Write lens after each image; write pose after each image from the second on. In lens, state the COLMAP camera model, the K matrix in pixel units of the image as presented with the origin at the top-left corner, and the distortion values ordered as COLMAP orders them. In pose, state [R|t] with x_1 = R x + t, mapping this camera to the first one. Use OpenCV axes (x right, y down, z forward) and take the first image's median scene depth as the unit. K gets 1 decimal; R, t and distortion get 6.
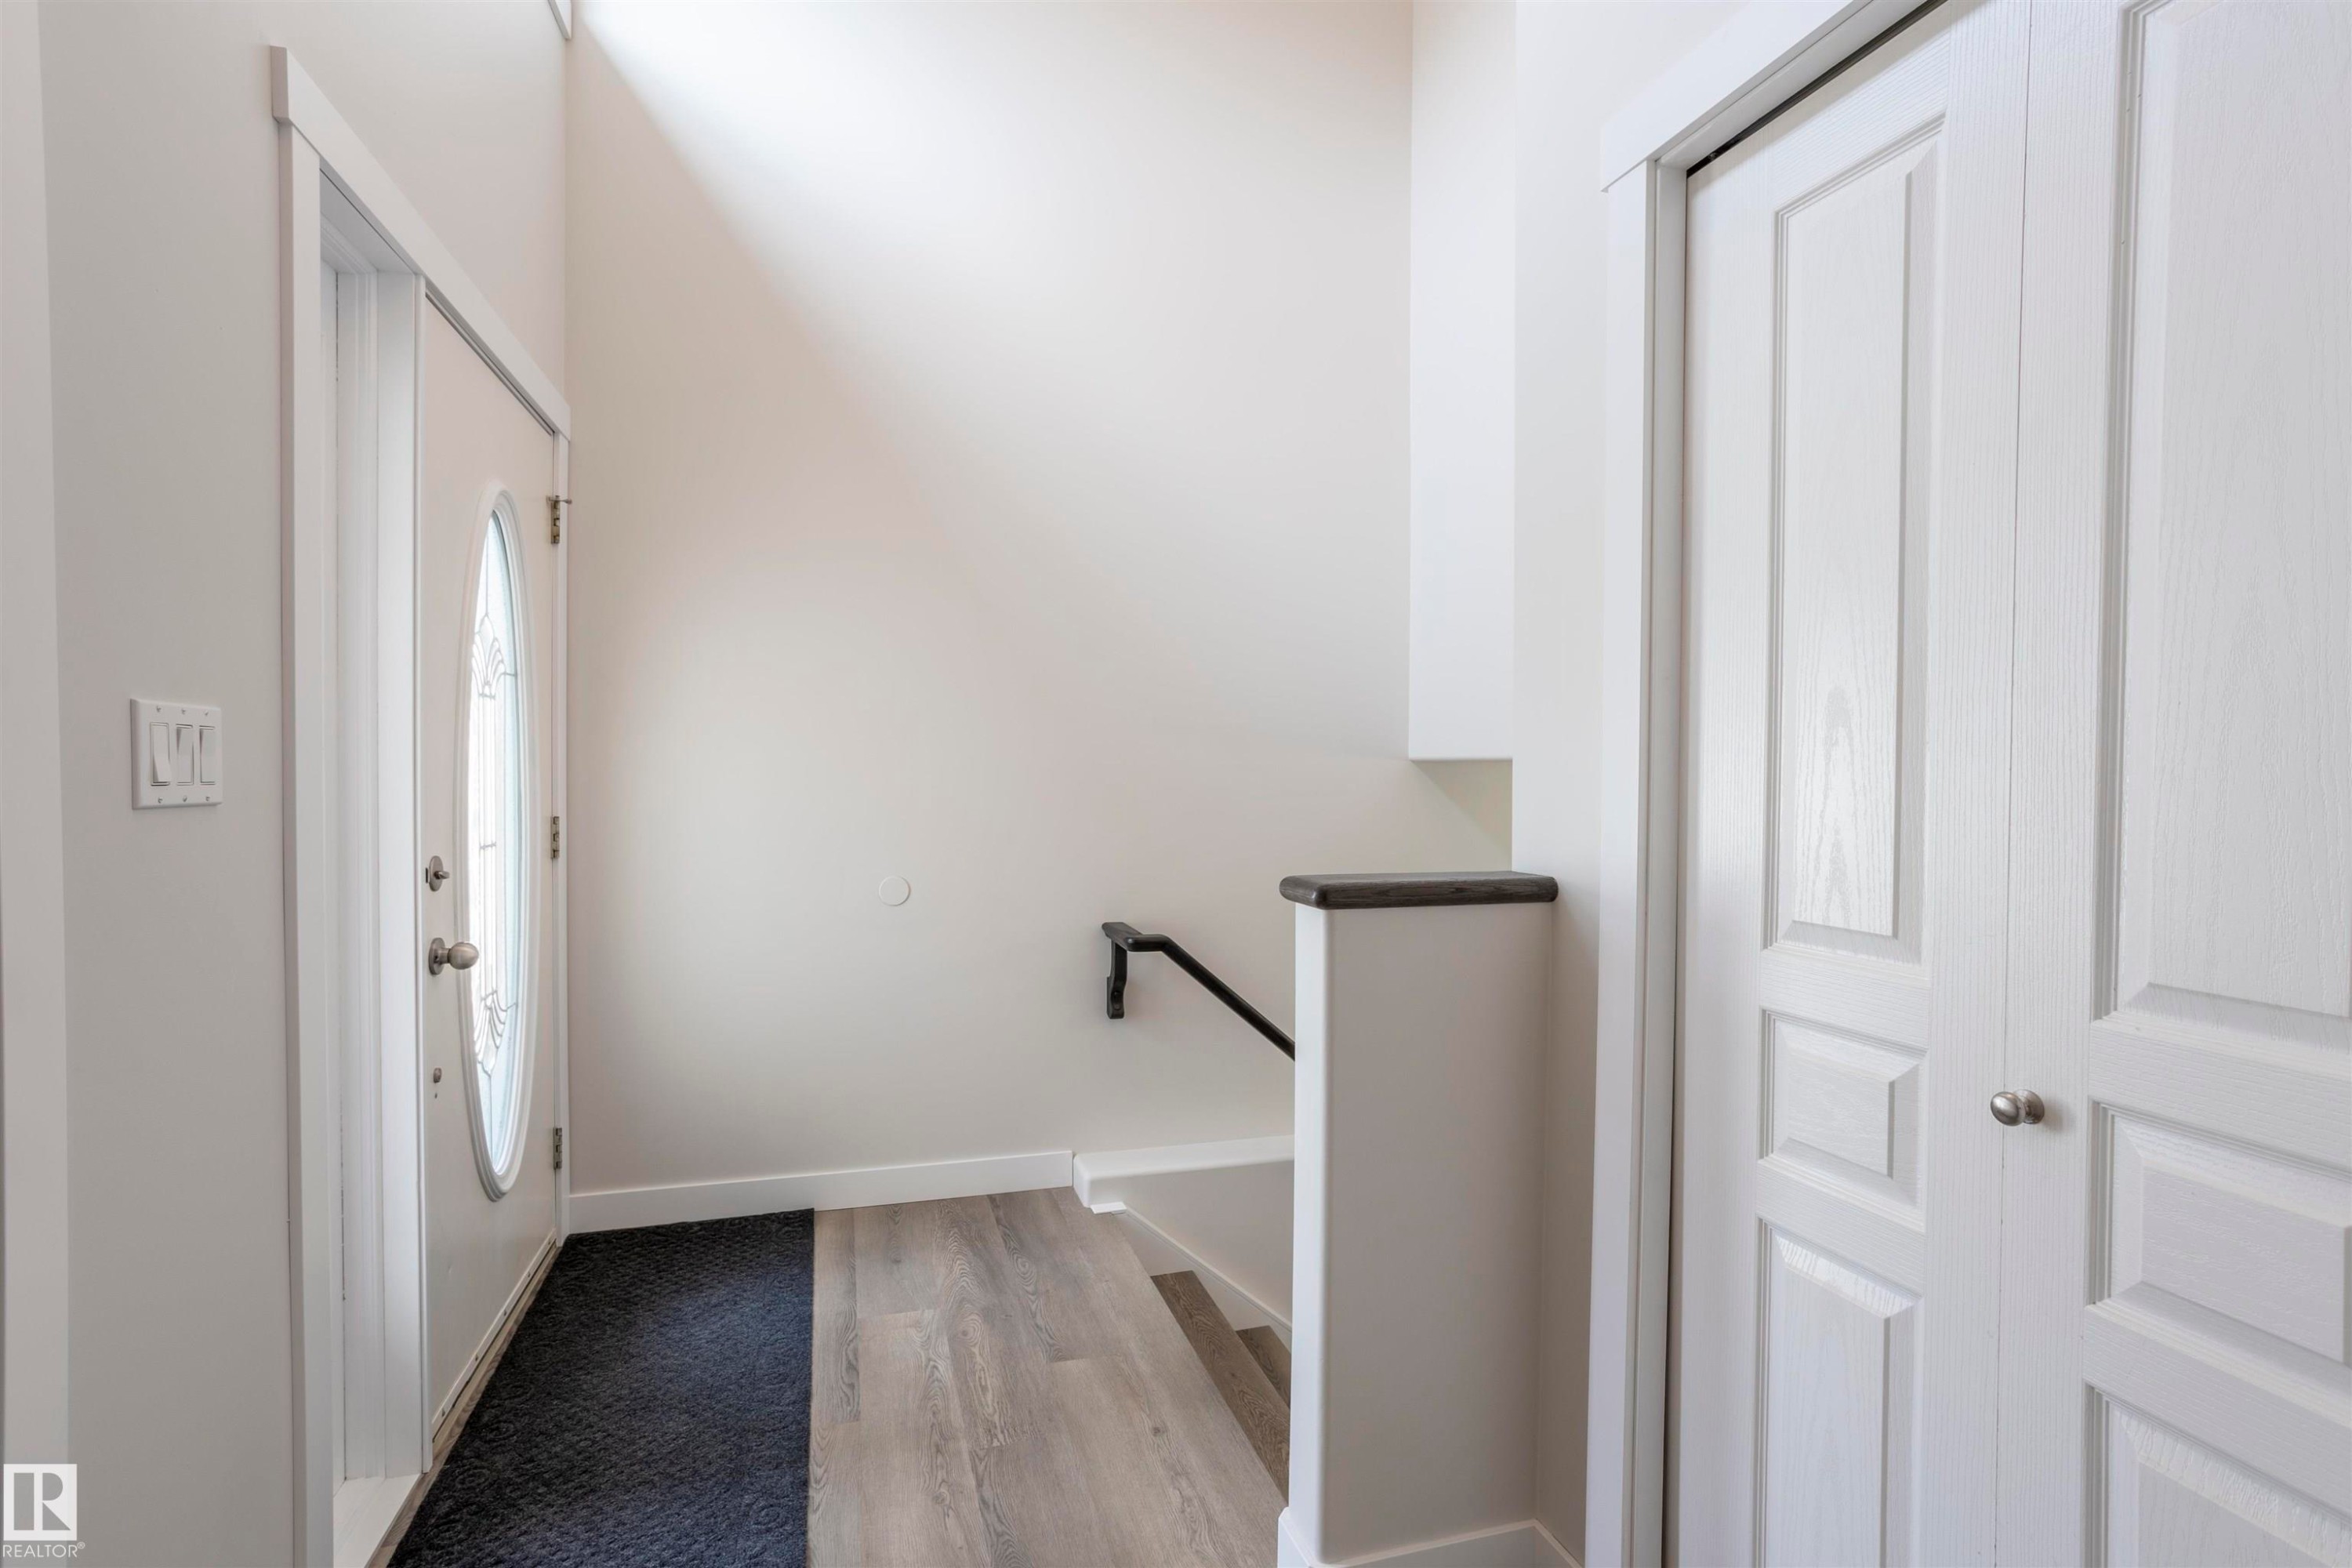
lens RADIAL K [[1133.7, 0, 1187.6], [0, 1133.7, 790.3], [0, 0, 1]] dist [-0.056501, 0.035395]
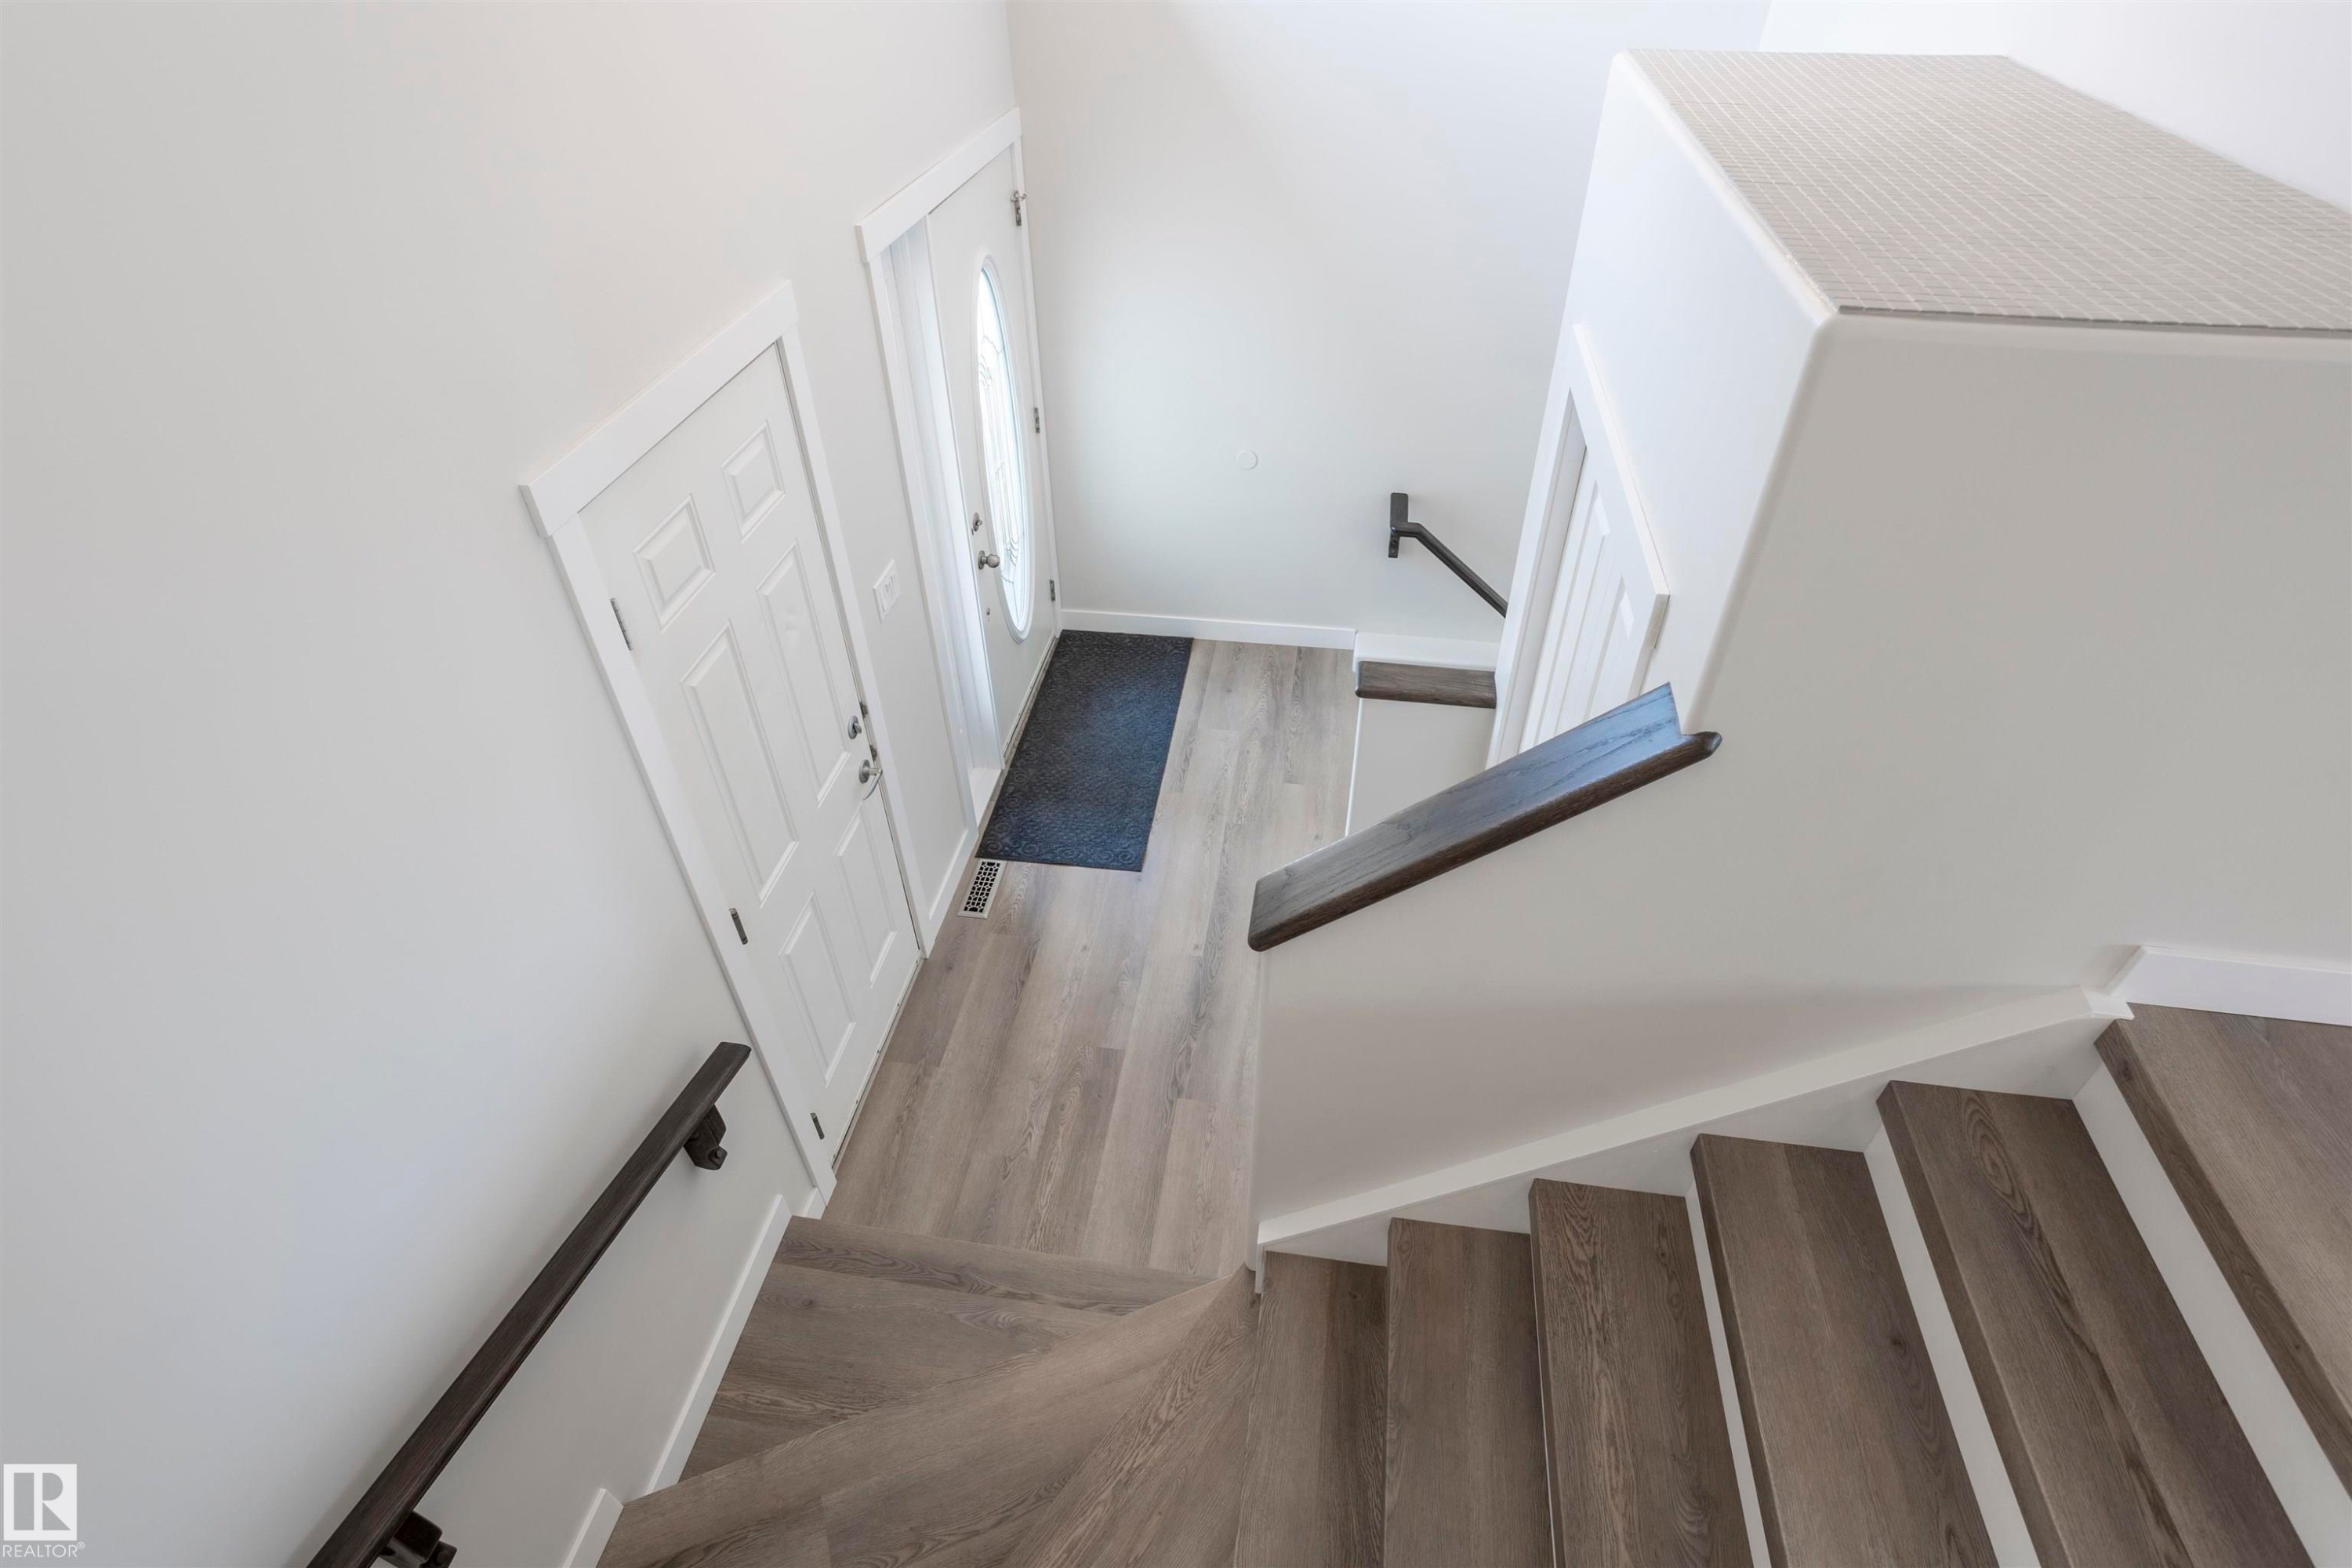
lens RADIAL K [[1133.7, 0, 1187.6], [0, 1133.7, 790.3], [0, 0, 1]] dist [-0.056501, 0.035395]
pose [[0.905442, 0.266806, -0.330136, 0.331826], [0.003431, 0.773134, 0.634234, -0.628153], [0.424457, -0.575394, 0.699112, -0.373332]]
